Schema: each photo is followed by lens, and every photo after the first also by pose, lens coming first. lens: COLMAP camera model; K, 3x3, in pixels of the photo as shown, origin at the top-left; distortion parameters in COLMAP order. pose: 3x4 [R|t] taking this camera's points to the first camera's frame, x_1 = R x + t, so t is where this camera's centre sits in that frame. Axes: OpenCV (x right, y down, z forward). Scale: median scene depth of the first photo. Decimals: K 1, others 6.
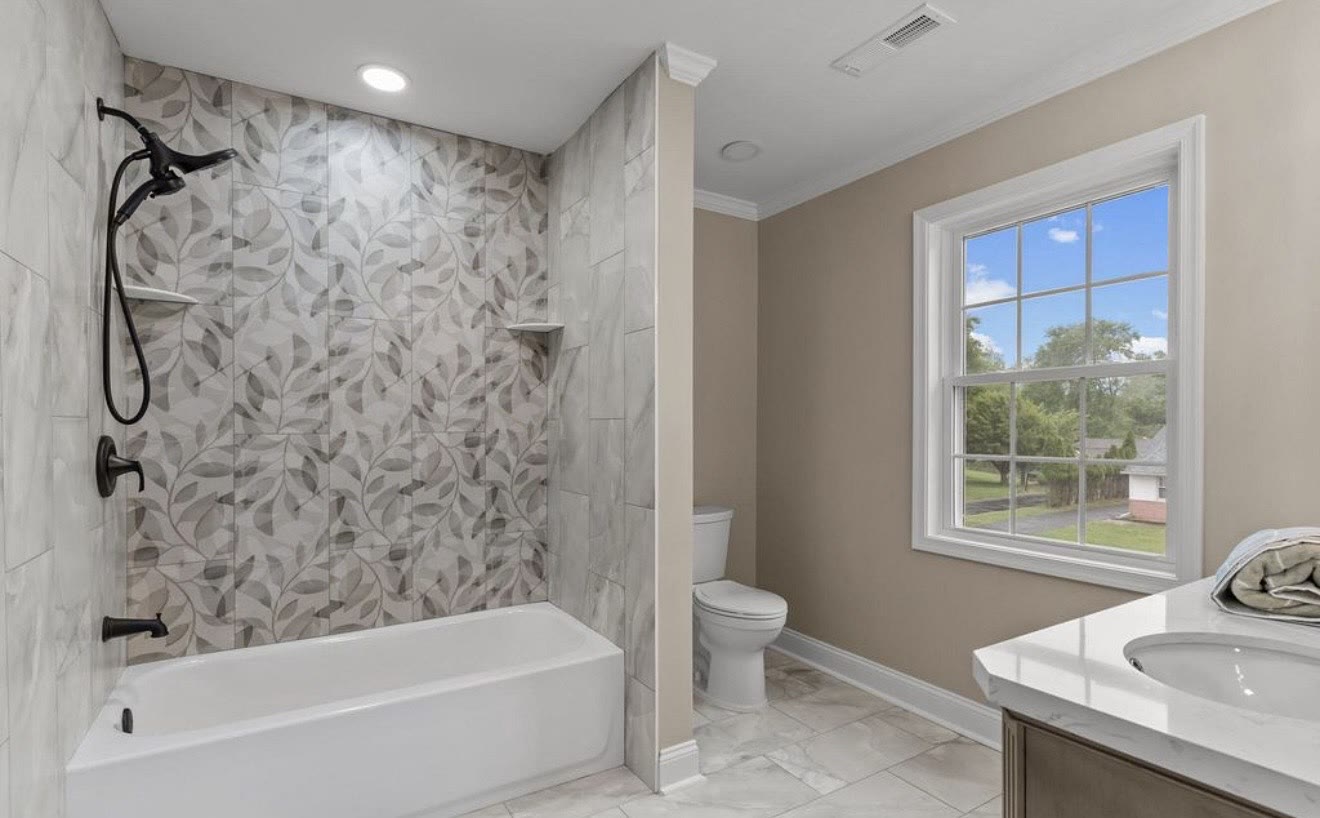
lens RADIAL K [[626.1, 0, 665.5], [0, 626.1, 430.2], [0, 0, 1]] dist [-0.000562, 0.000302]
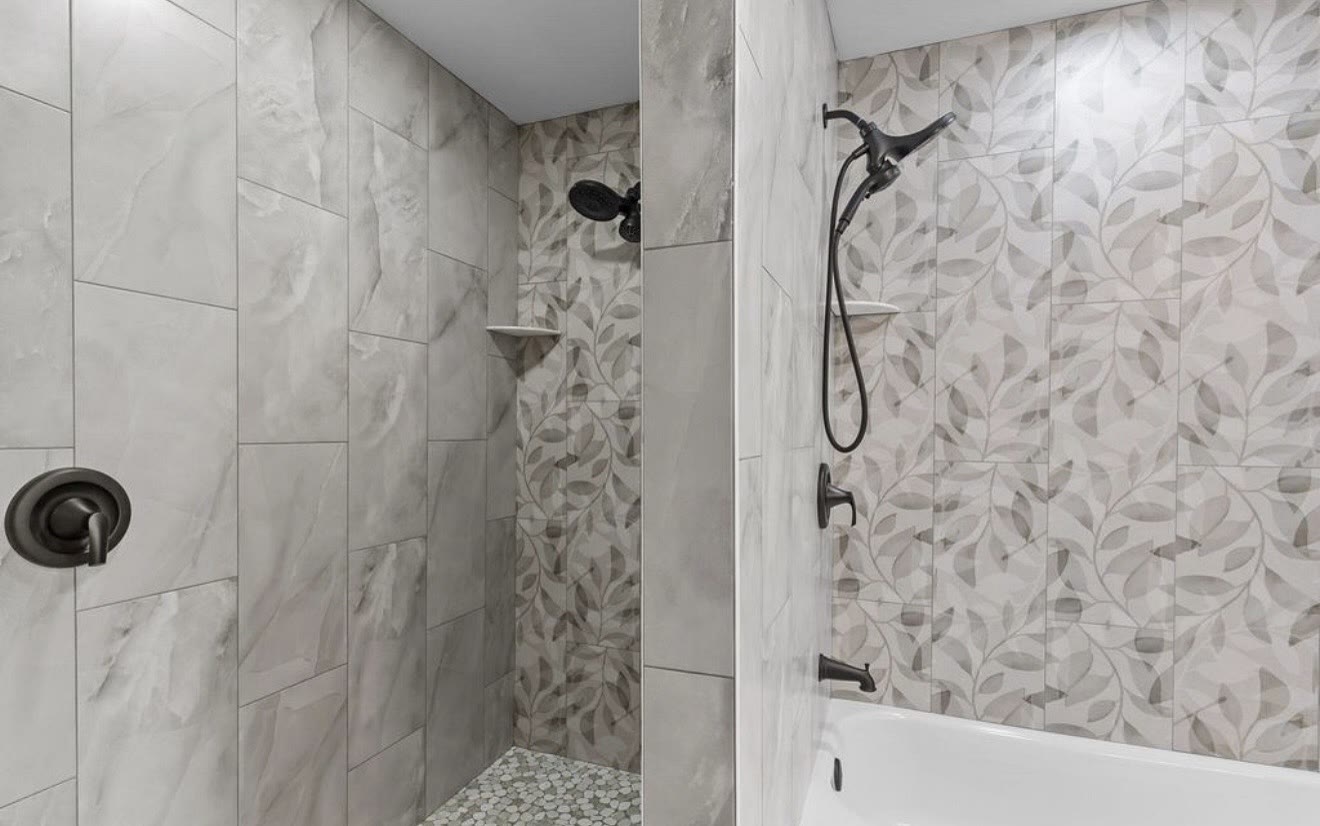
lens RADIAL K [[632.1, 0, 655.6], [0, 632.1, 433.2], [0, 0, 1]] dist [0.000452, 0.000238]
pose [[0.600606, 0.008167, -0.799503, -0.226290], [-0.011938, 0.999928, 0.001247, -0.027227], [0.799456, 0.008796, 0.600661, 0.178492]]
